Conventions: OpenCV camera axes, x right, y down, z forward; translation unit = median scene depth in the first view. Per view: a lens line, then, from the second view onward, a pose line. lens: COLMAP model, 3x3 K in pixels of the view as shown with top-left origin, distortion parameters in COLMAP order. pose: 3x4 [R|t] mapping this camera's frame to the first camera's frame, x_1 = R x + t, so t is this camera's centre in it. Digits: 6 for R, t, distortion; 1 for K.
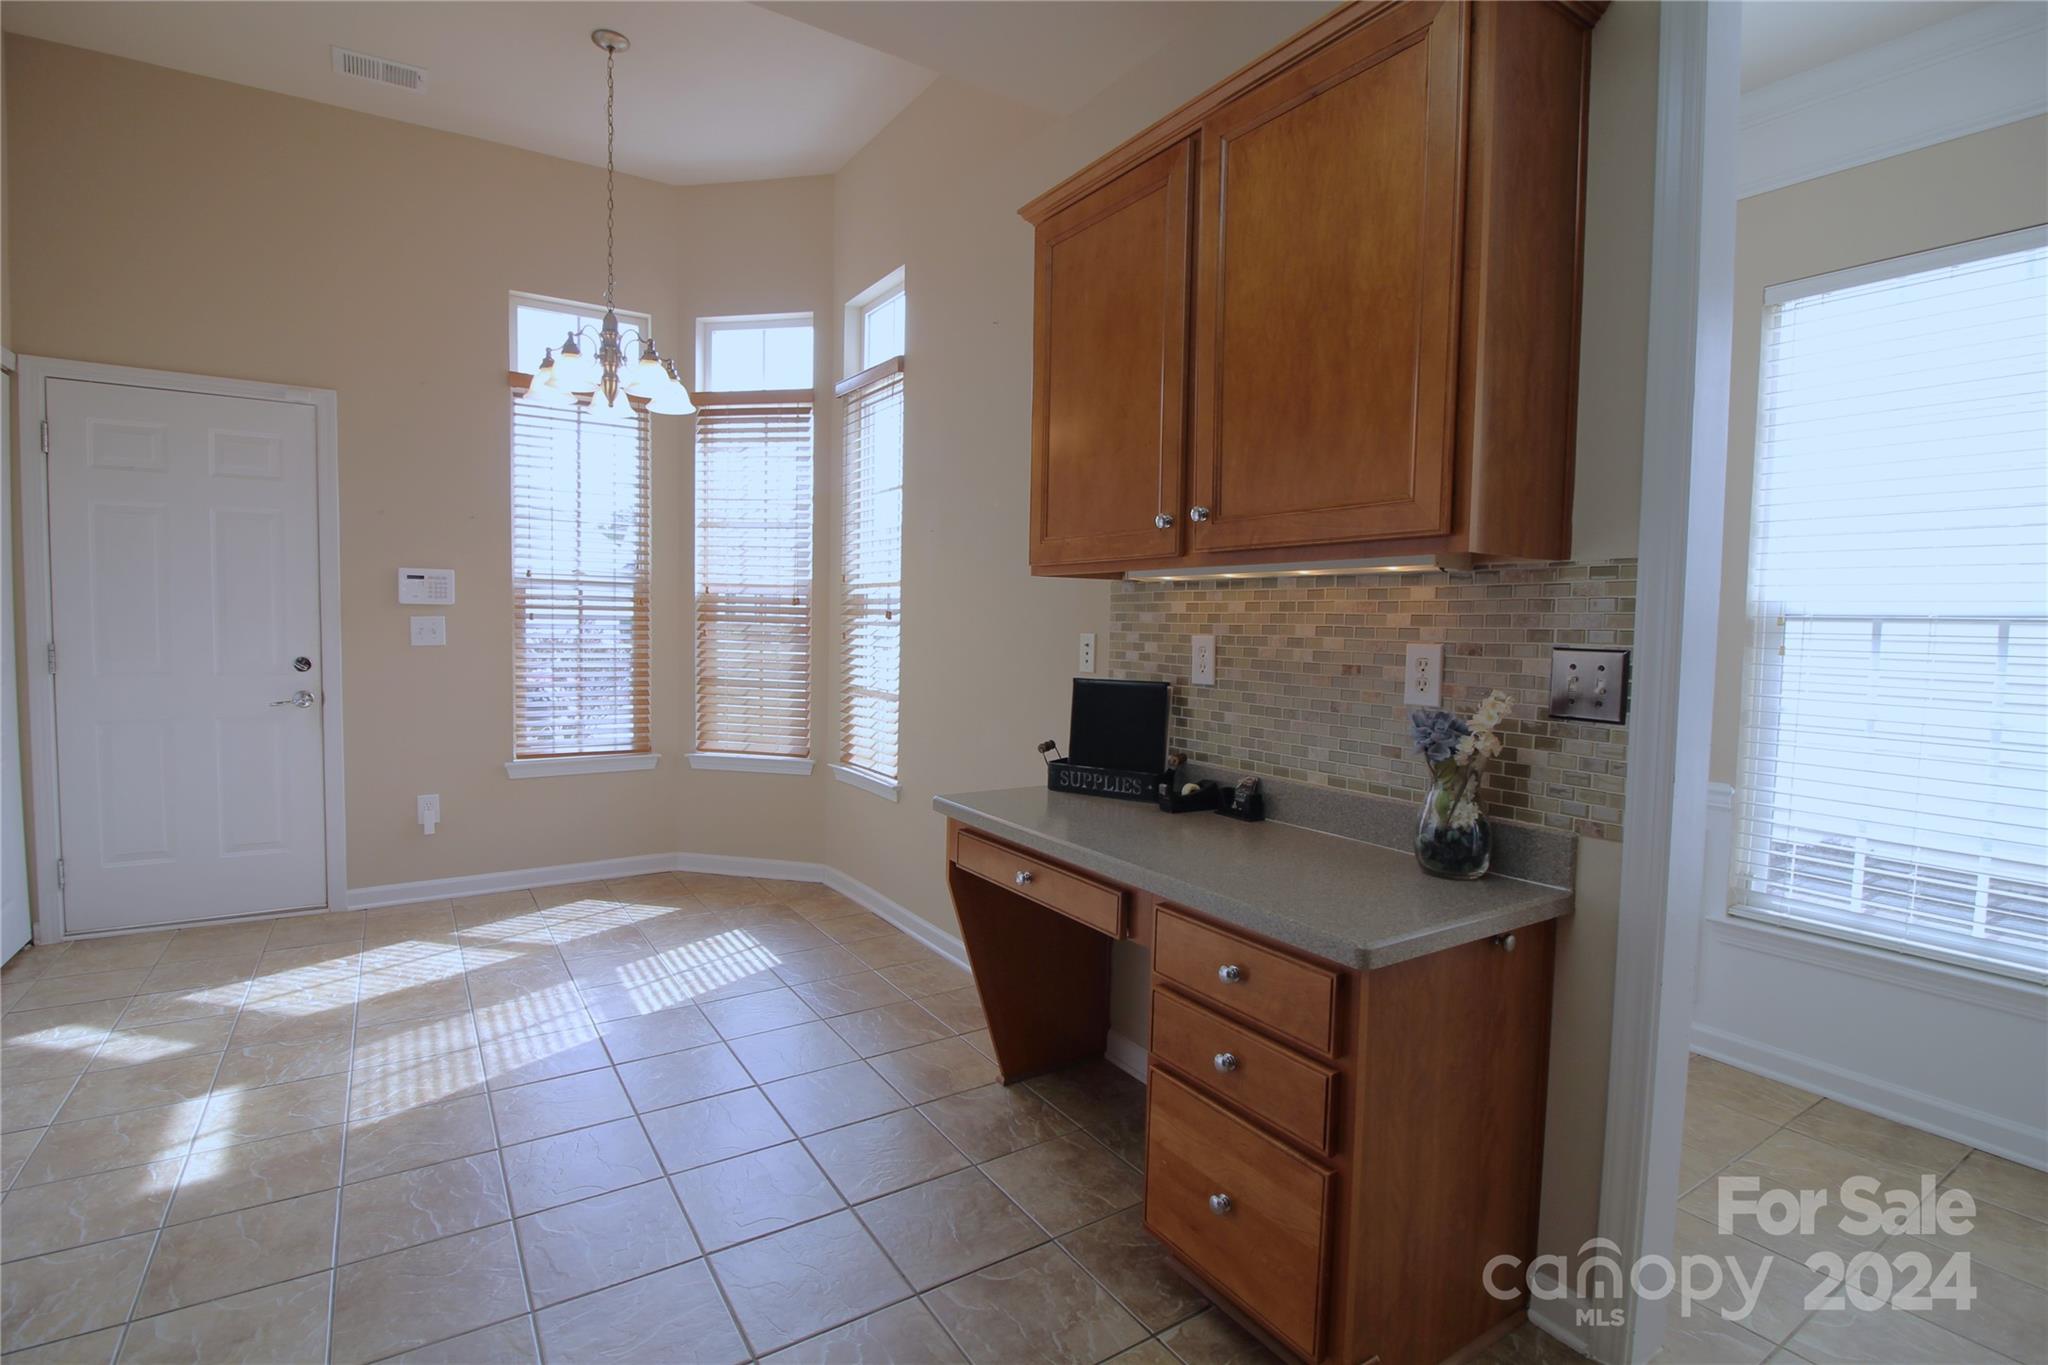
lens RADIAL K [[949.1, 0, 1008.9], [0, 949.1, 676.8], [0, 0, 1]] dist [-0.011676, -0.006046]
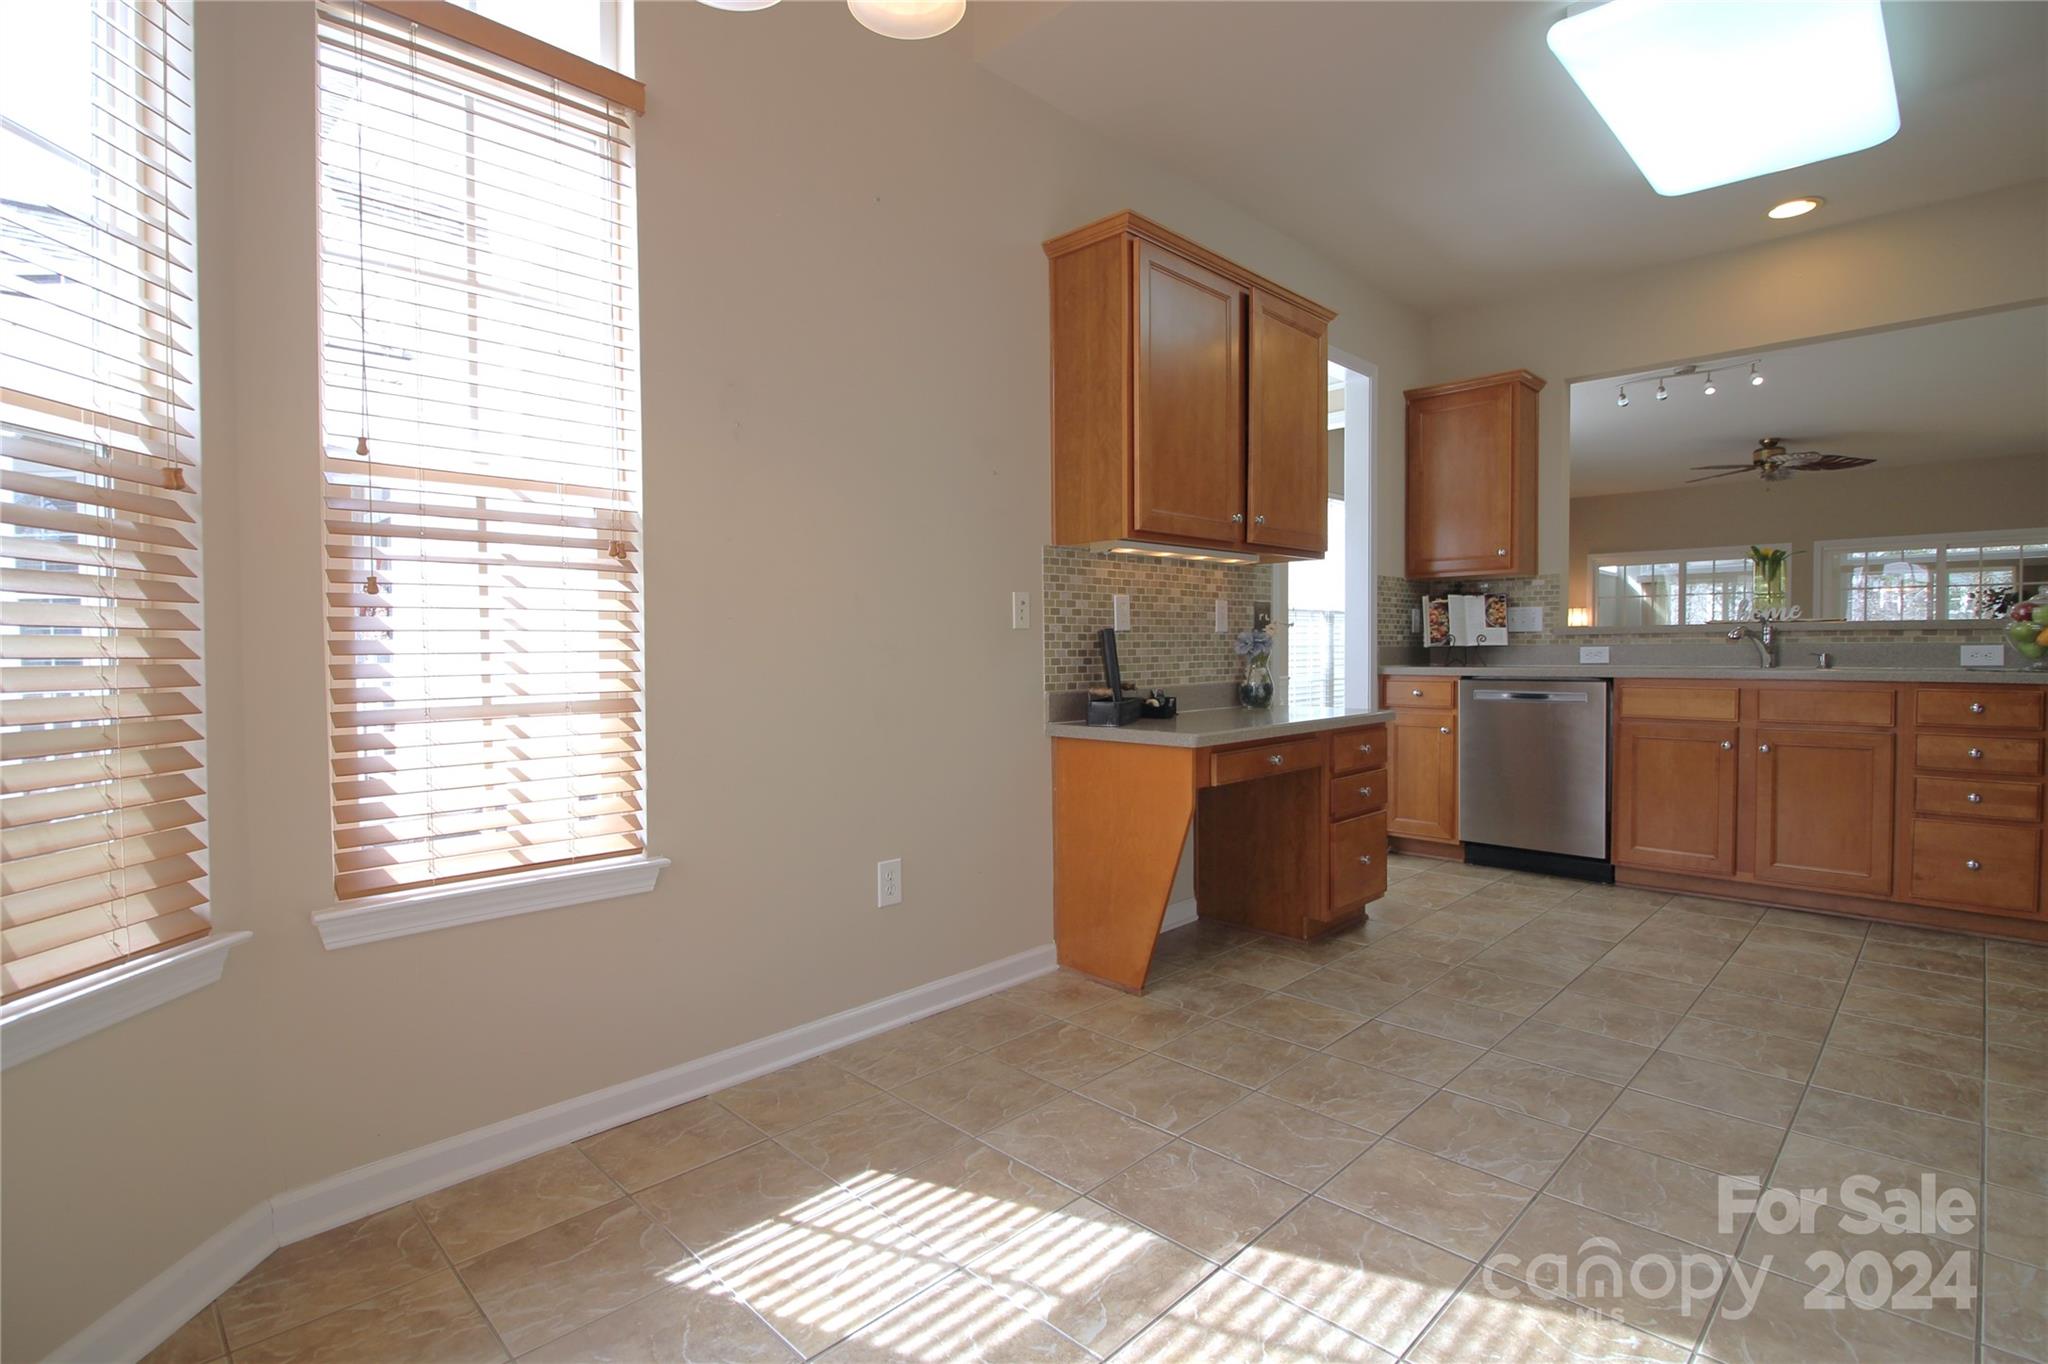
lens RADIAL K [[949.1, 0, 1007.5], [0, 949.1, 672.4], [0, 0, 1]] dist [-0.011676, -0.006046]
pose [[-0.193681, -0.046772, 0.979949, -0.989173], [0.061168, 0.996344, 0.059644, -0.021309], [-0.979156, 0.071493, -0.190112, 1.270572]]
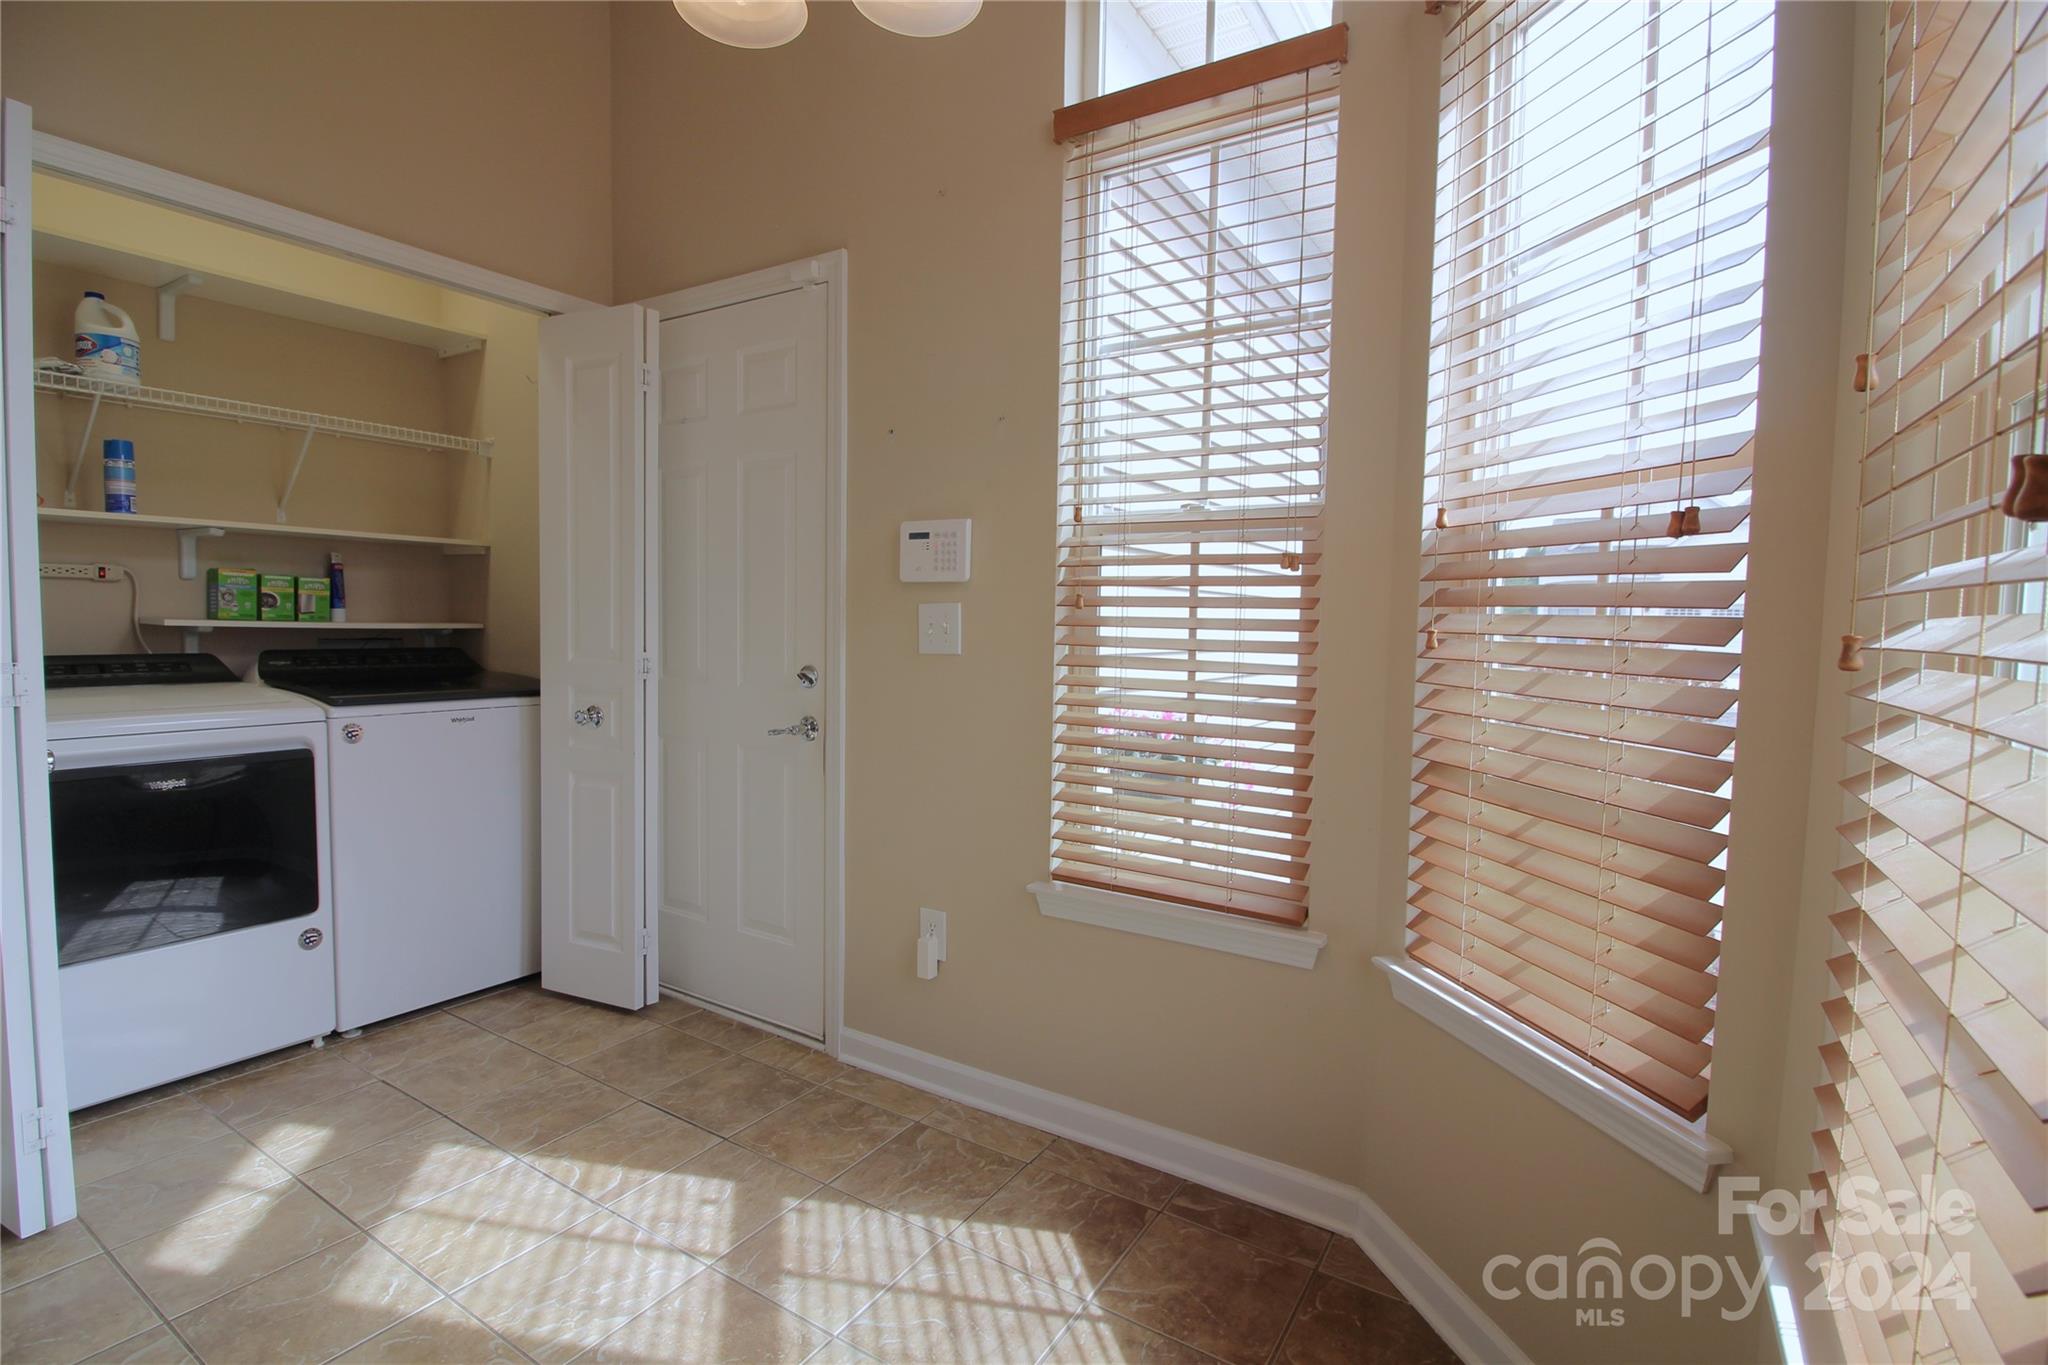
lens RADIAL K [[949.1, 0, 1008.0], [0, 949.1, 683.7], [0, 0, 1]] dist [-0.011676, -0.006046]
pose [[0.405199, 0.053237, -0.912677, -0.100119], [-0.060813, 0.997662, 0.031195, -0.051936], [0.912204, 0.042863, 0.407489, 1.171286]]
